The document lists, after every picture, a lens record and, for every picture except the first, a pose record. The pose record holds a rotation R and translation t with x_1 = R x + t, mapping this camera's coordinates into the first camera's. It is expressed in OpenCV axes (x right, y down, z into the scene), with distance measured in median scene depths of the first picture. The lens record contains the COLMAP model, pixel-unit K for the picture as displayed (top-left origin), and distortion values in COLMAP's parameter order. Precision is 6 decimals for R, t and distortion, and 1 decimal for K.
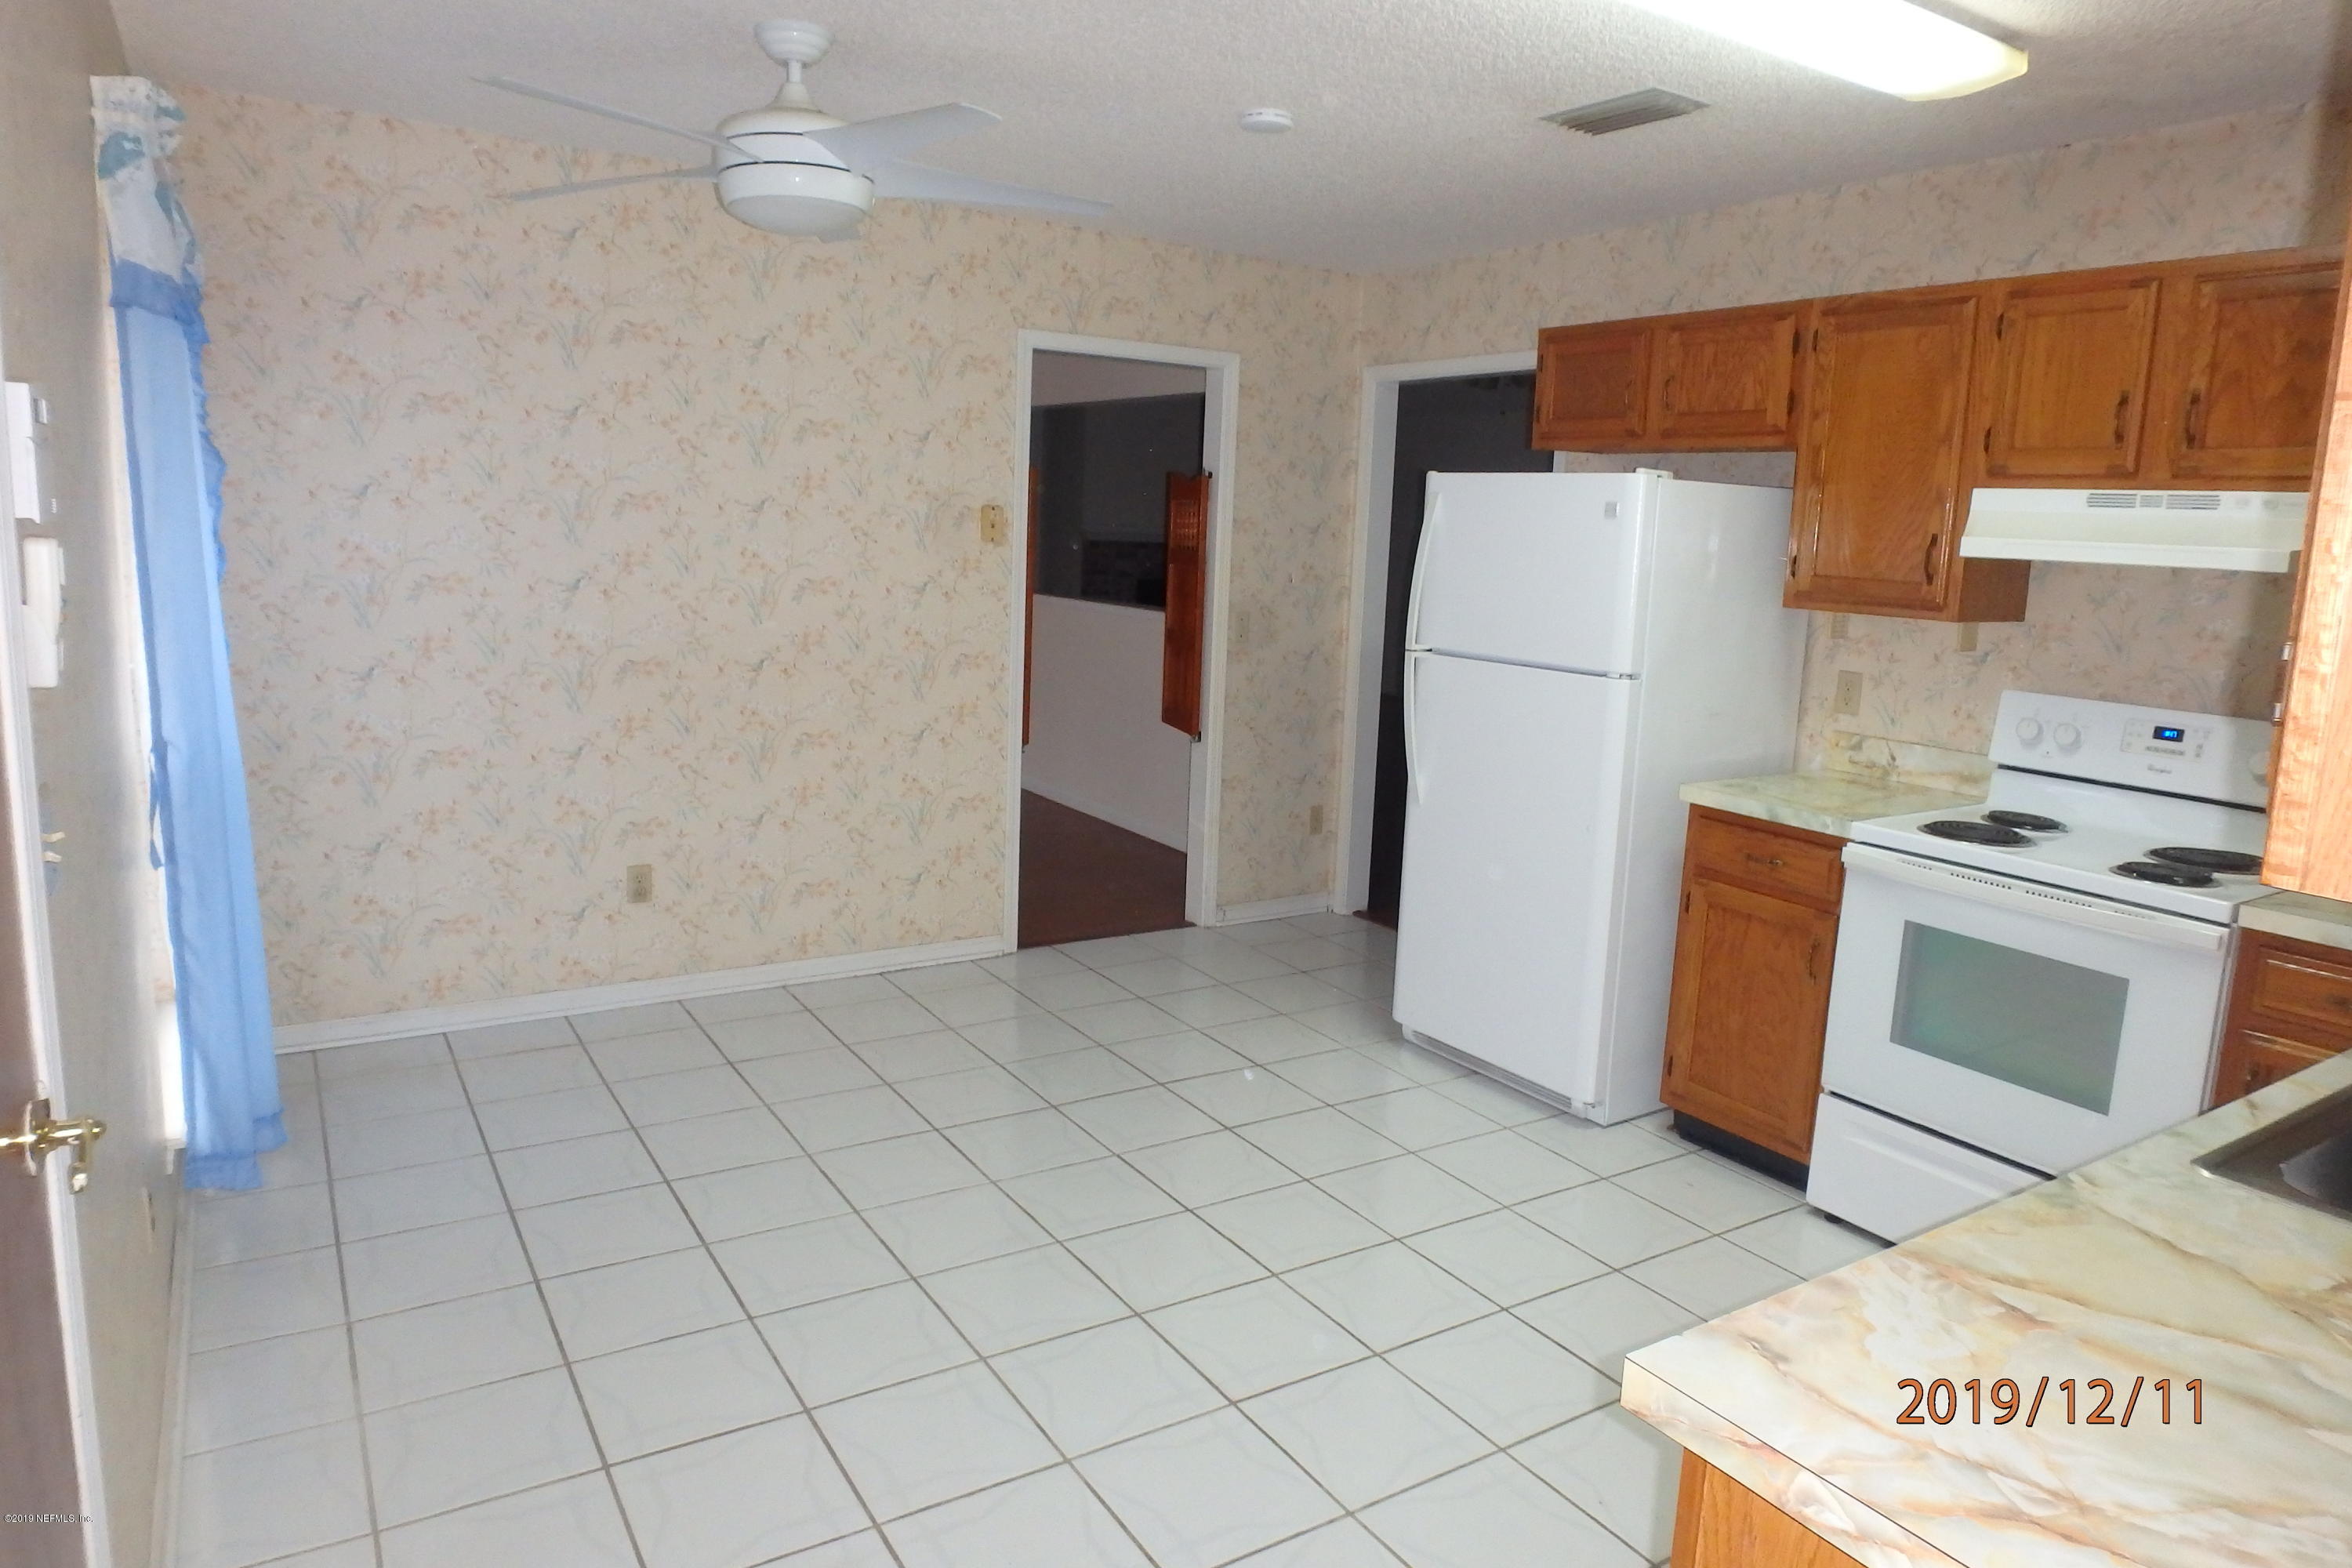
lens RADIAL K [[1466.7, 0, 1178.6], [0, 1466.7, 746.9], [0, 0, 1]] dist [-0.002595, -0.000846]
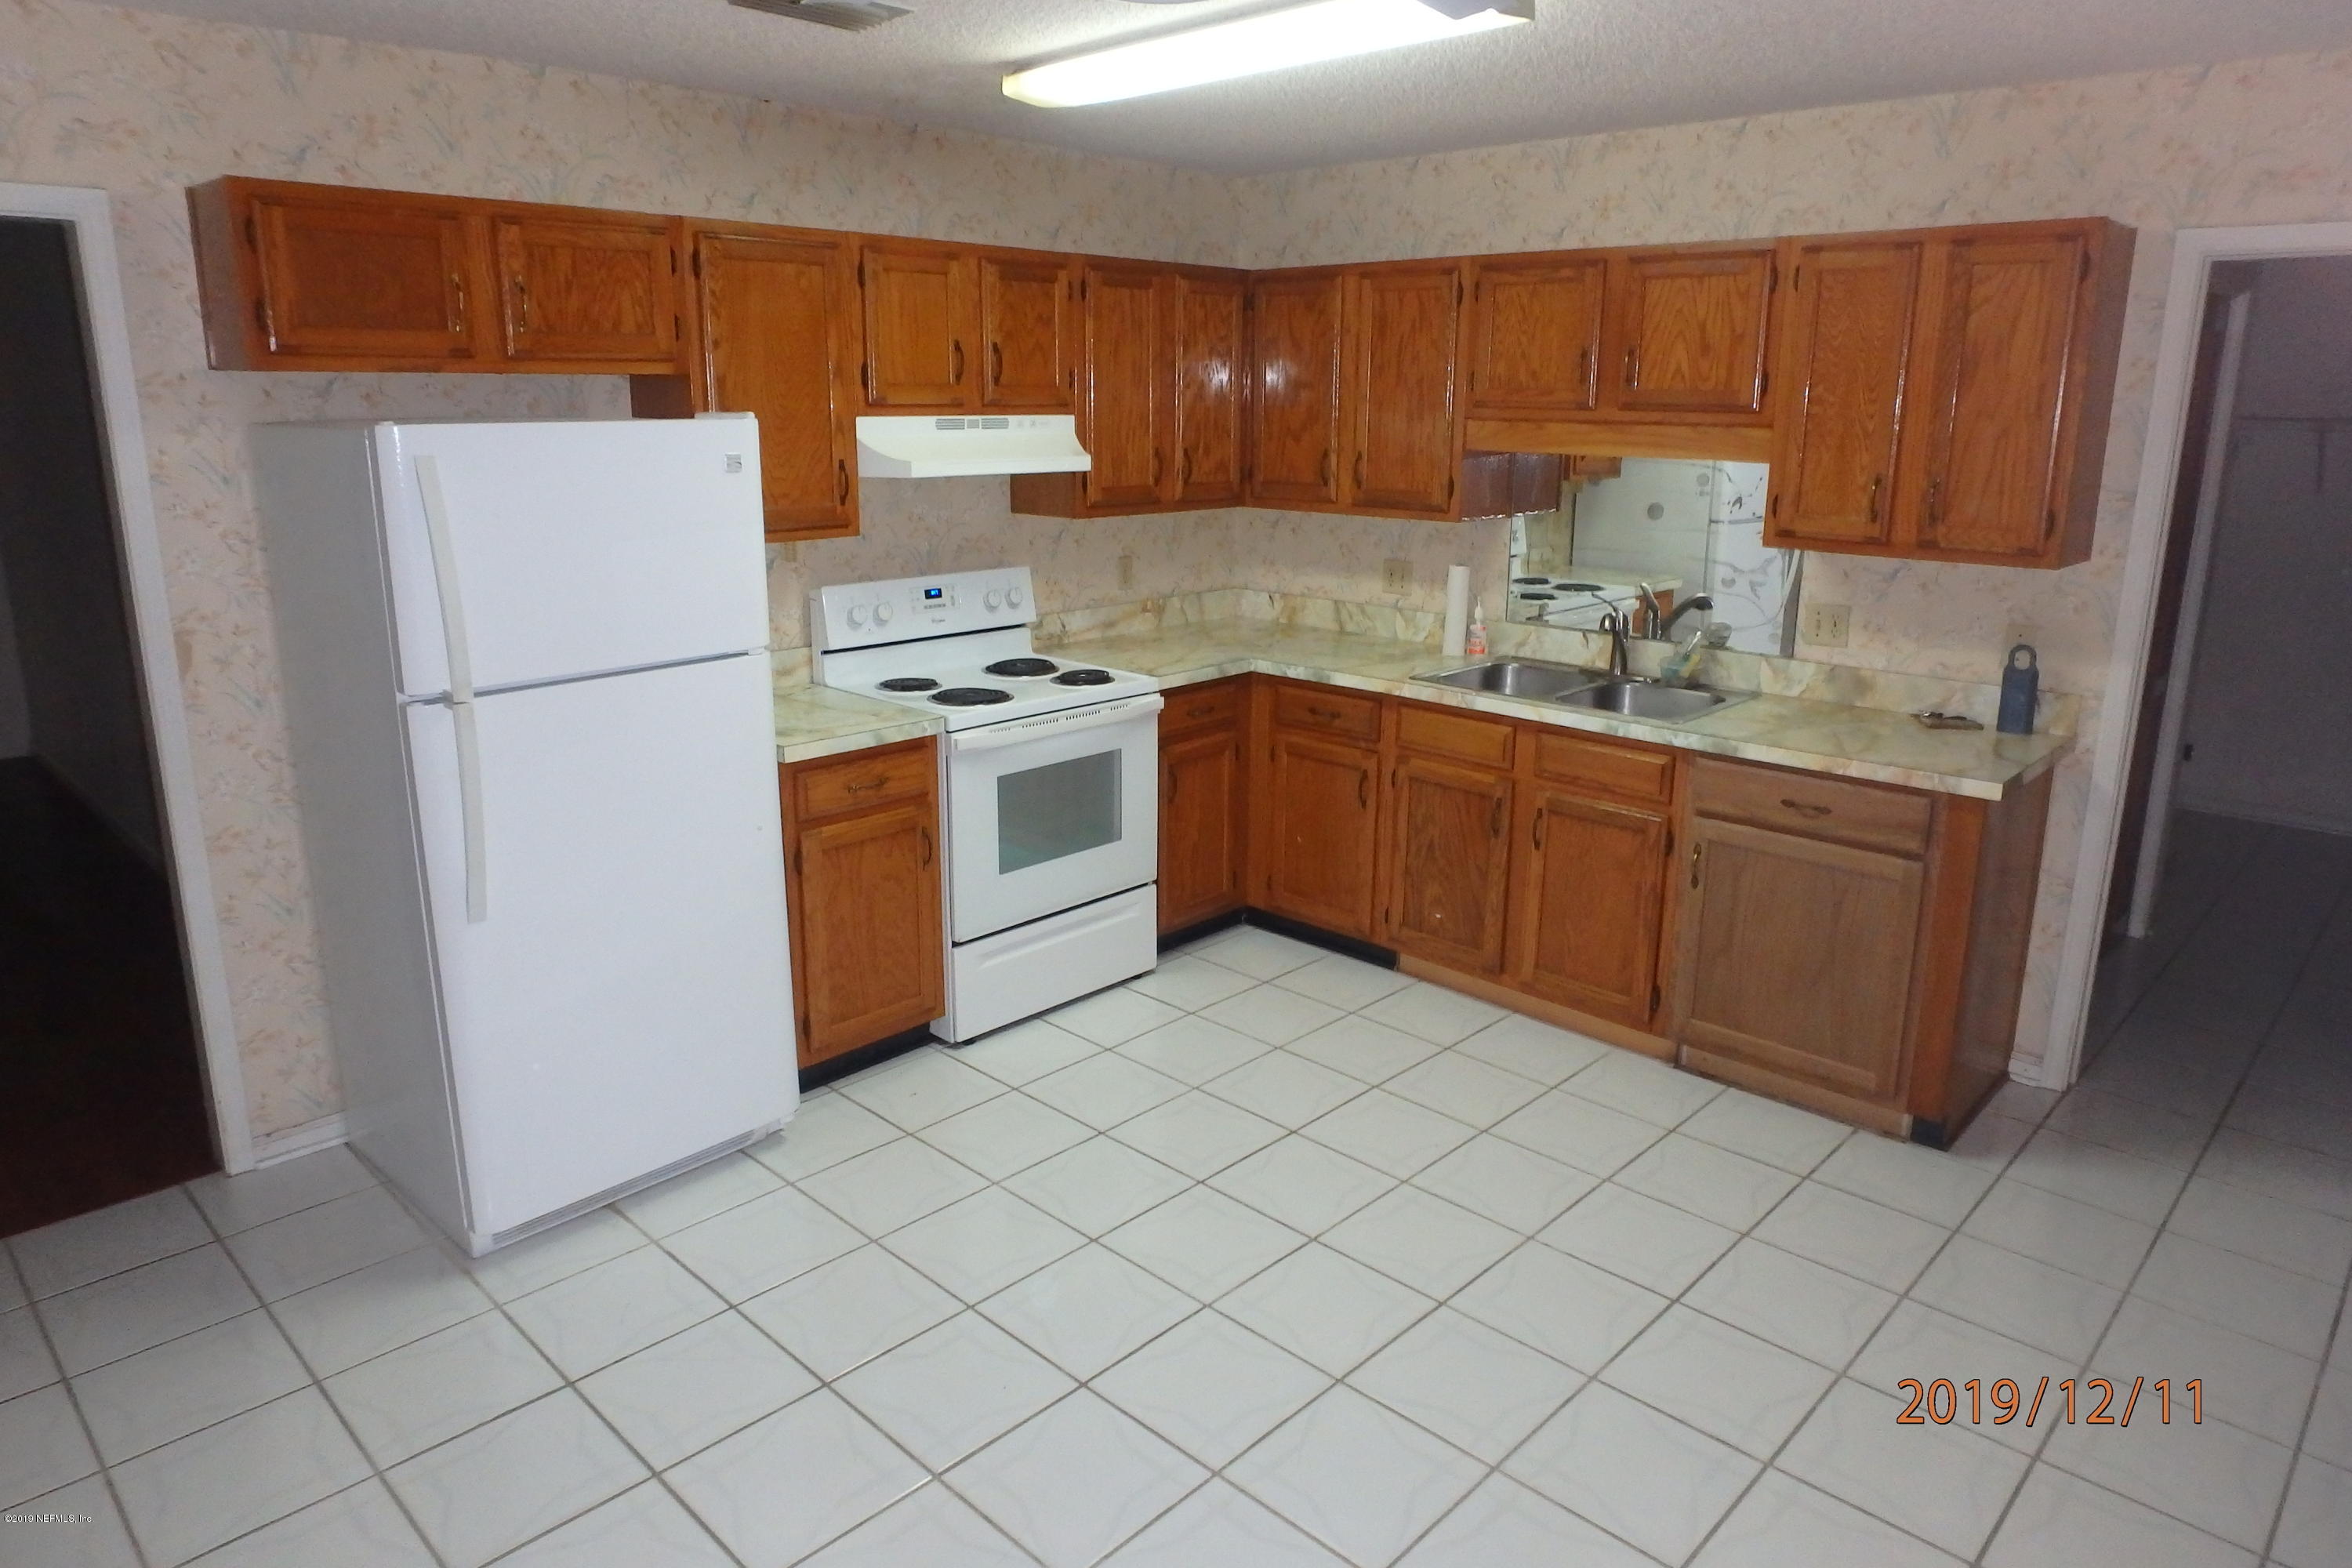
lens RADIAL K [[1466.7, 0, 1178.6], [0, 1466.7, 746.9], [0, 0, 1]] dist [-0.002595, -0.000846]
pose [[-0.234221, -0.271582, 0.933479, -0.656783], [0.141425, 0.940456, 0.309097, -0.253435], [-0.961842, 0.204415, -0.181866, 1.022695]]
